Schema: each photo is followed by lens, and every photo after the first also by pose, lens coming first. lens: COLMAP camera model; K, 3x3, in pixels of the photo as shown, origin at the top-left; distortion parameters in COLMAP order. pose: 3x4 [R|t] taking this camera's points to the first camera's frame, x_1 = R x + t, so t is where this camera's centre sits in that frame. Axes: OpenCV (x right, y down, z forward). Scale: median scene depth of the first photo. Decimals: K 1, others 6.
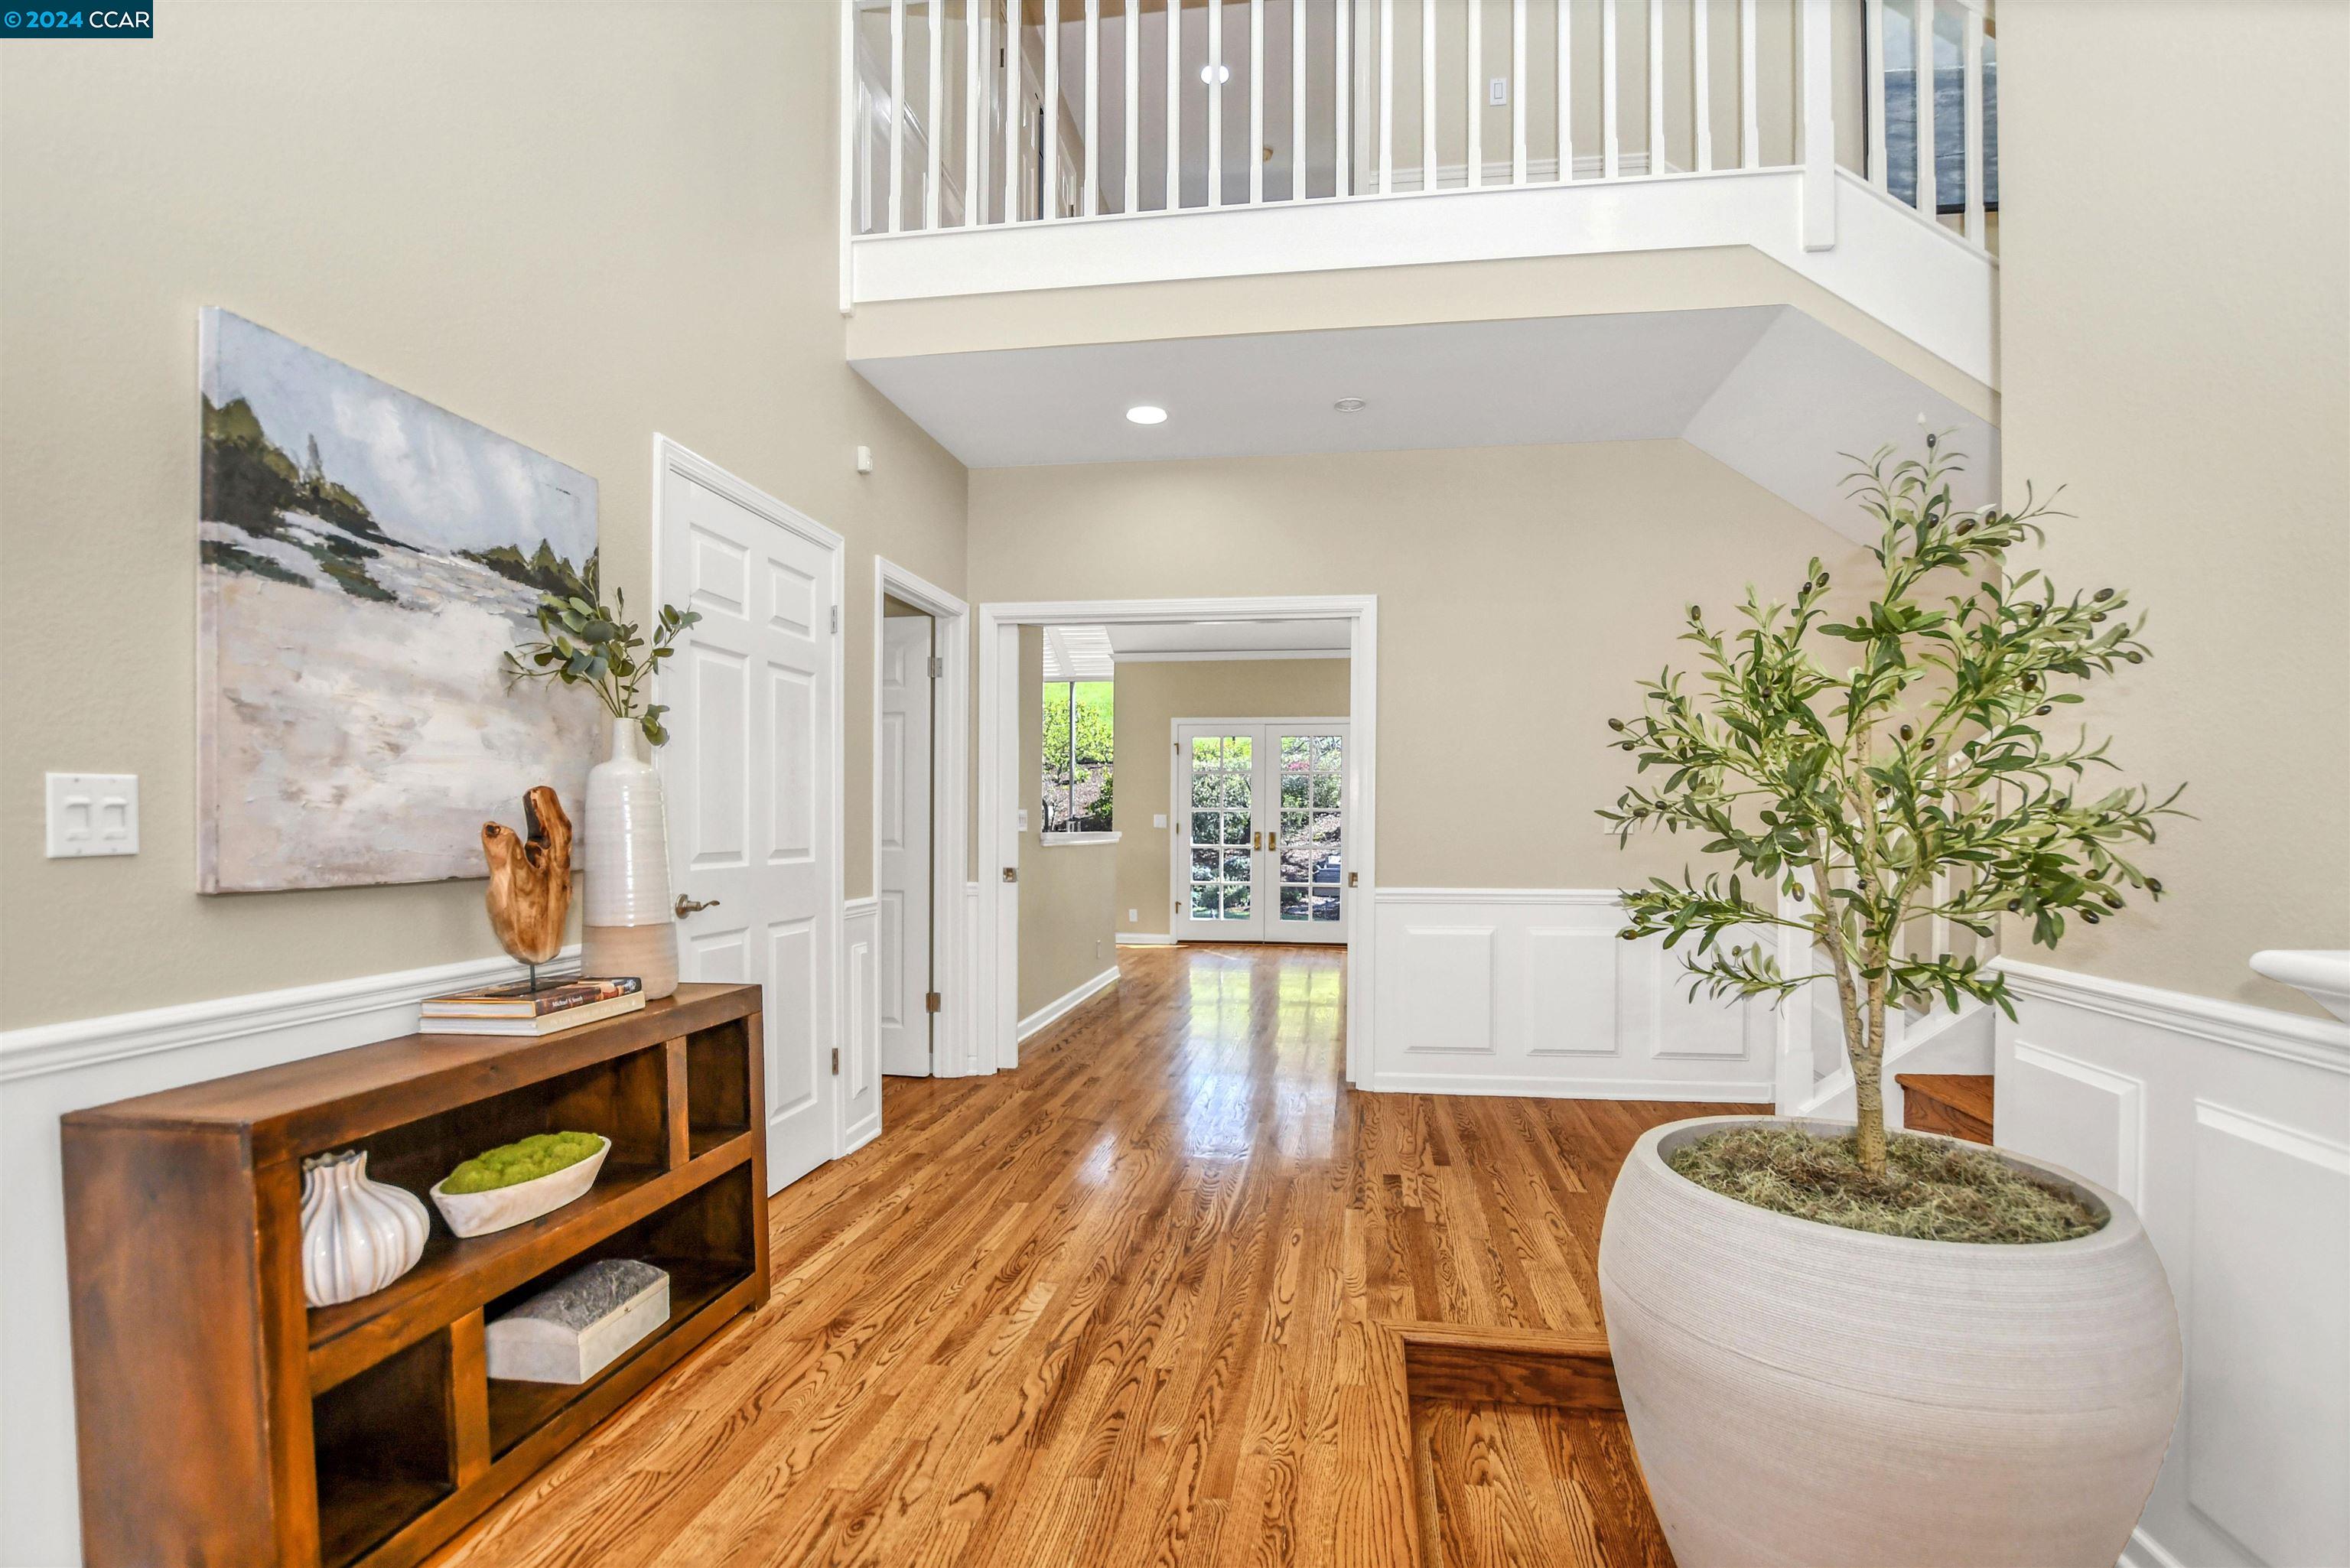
lens RADIAL K [[1104.9, 0, 1182.3], [0, 1104.9, 803.4], [0, 0, 1]] dist [0.000261, -0.010655]
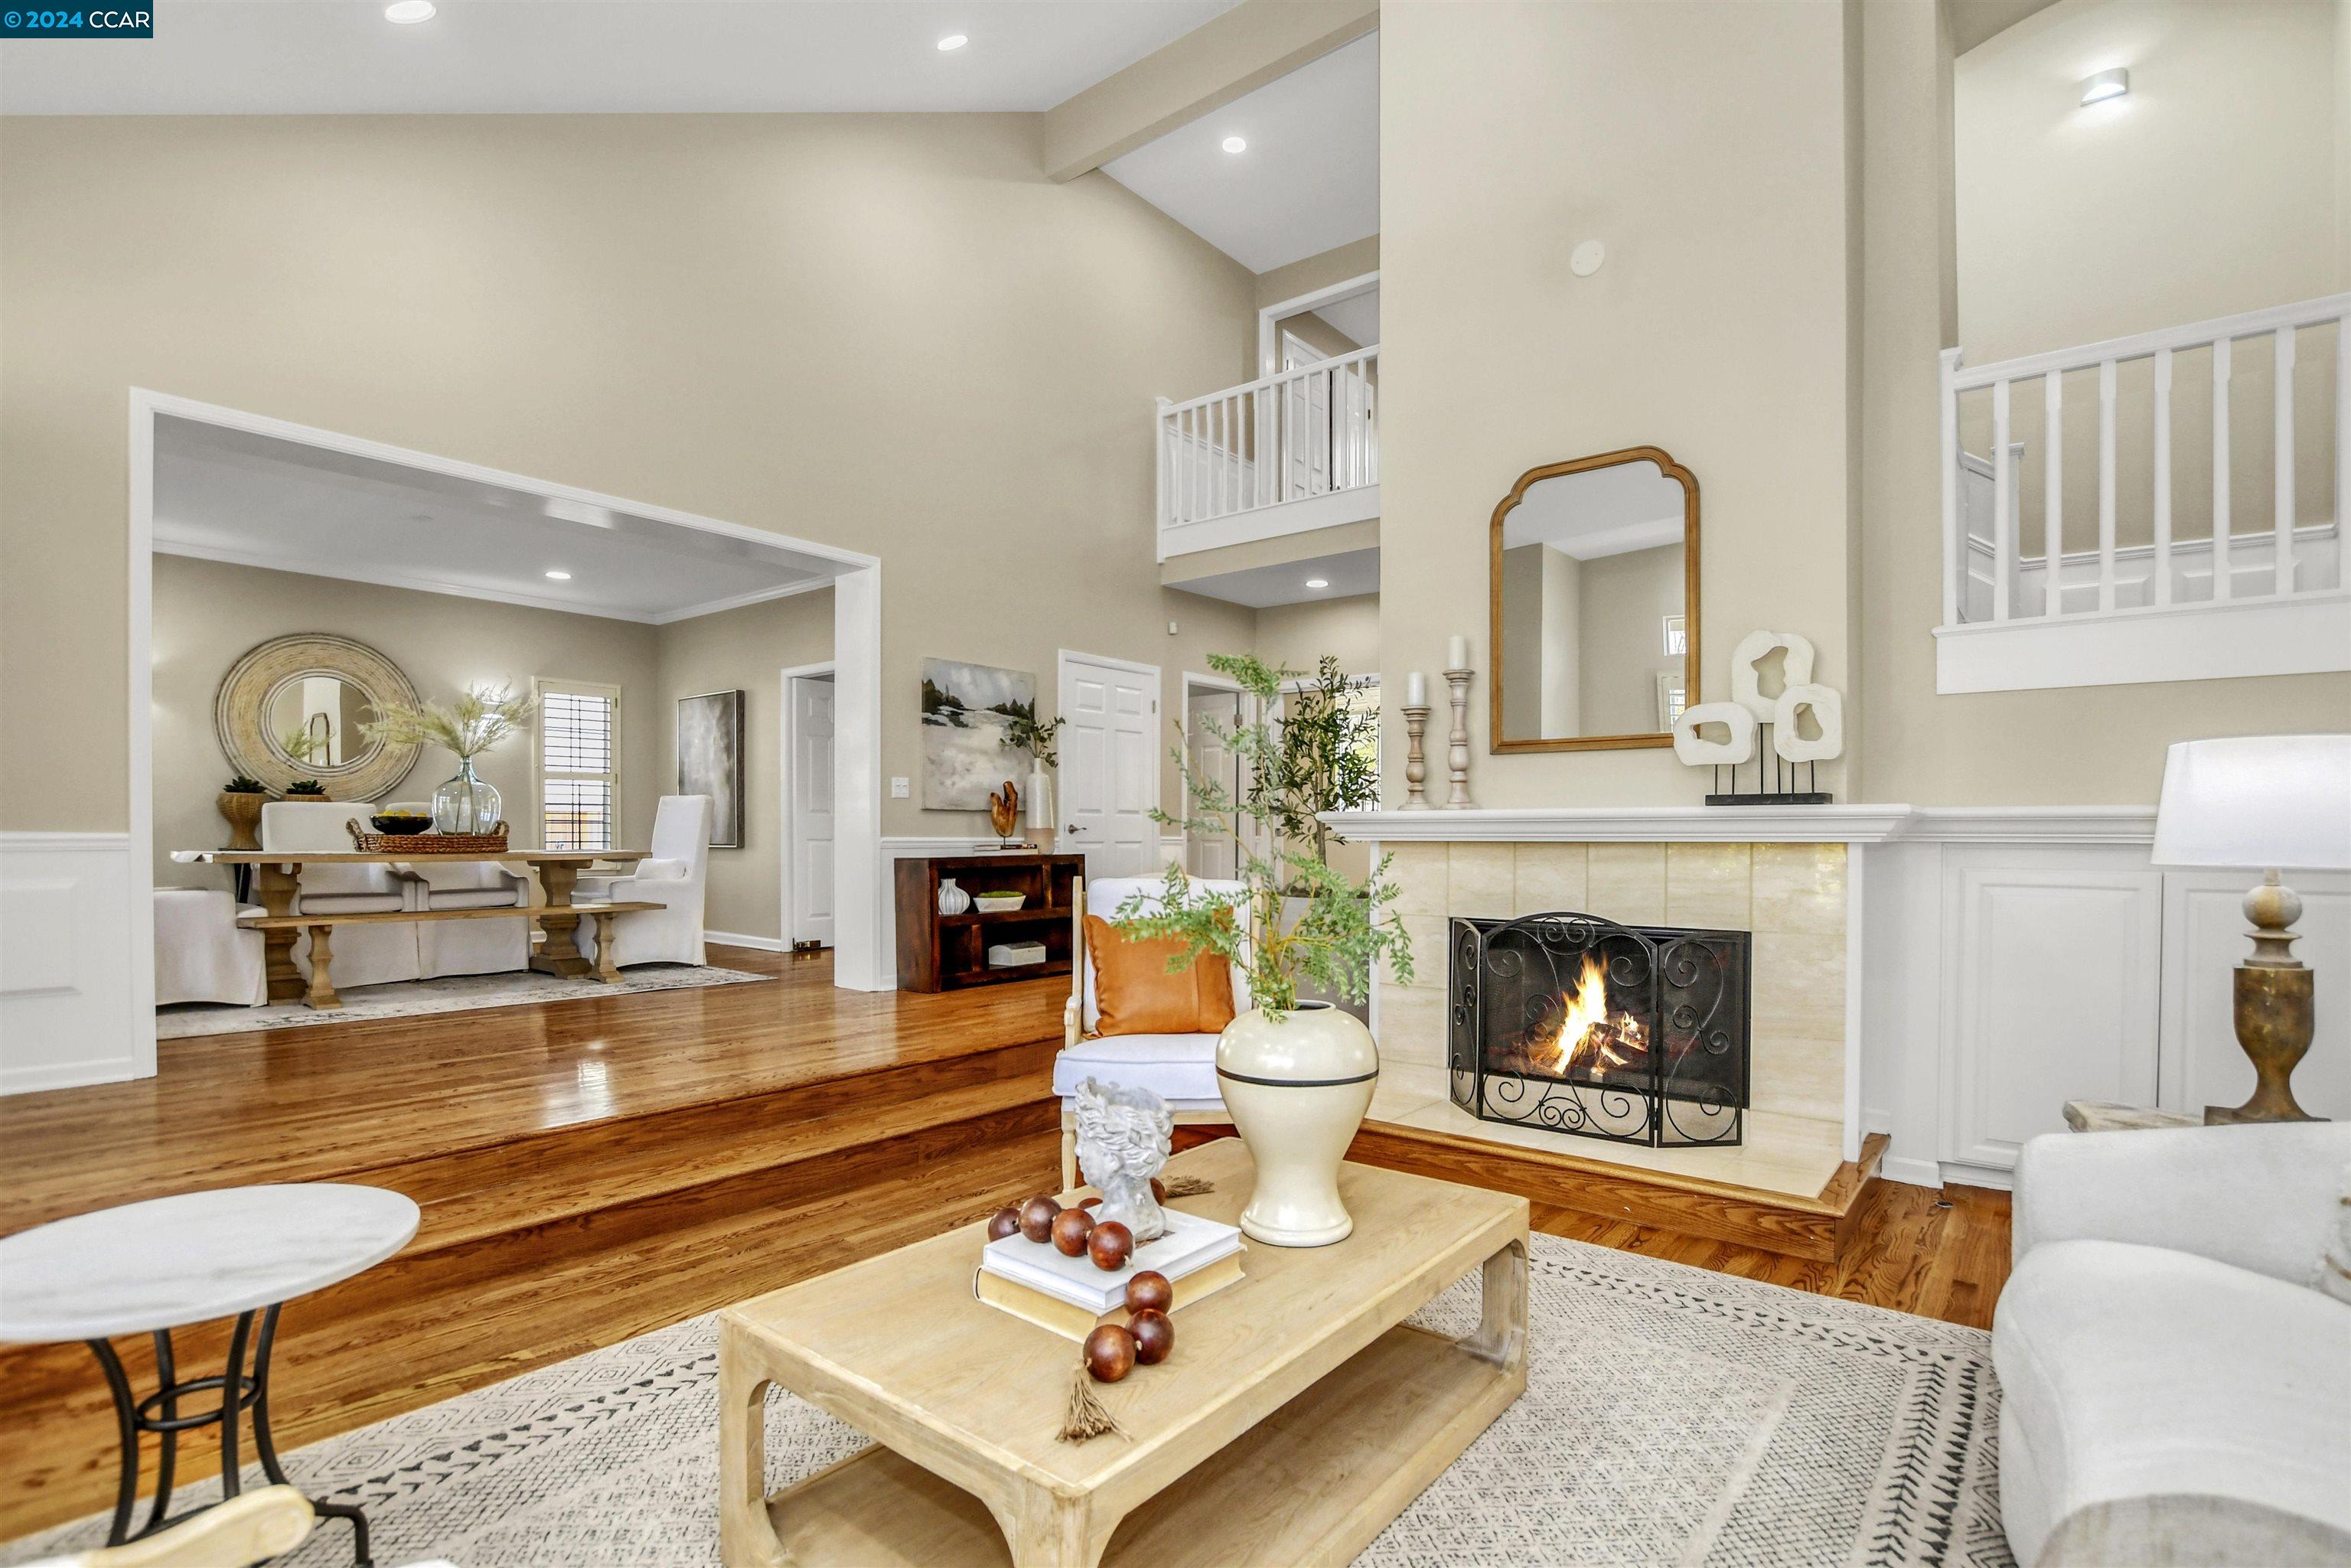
lens RADIAL K [[1105.4, 0, 1182.8], [0, 1105.4, 803.5], [0, 0, 1]] dist [0.000261, -0.010655]
pose [[0.858766, -0.002099, -0.512364, 1.485697], [-0.000239, 0.999990, -0.004498, 0.062657], [0.512368, 0.003985, 0.858757, -1.473549]]
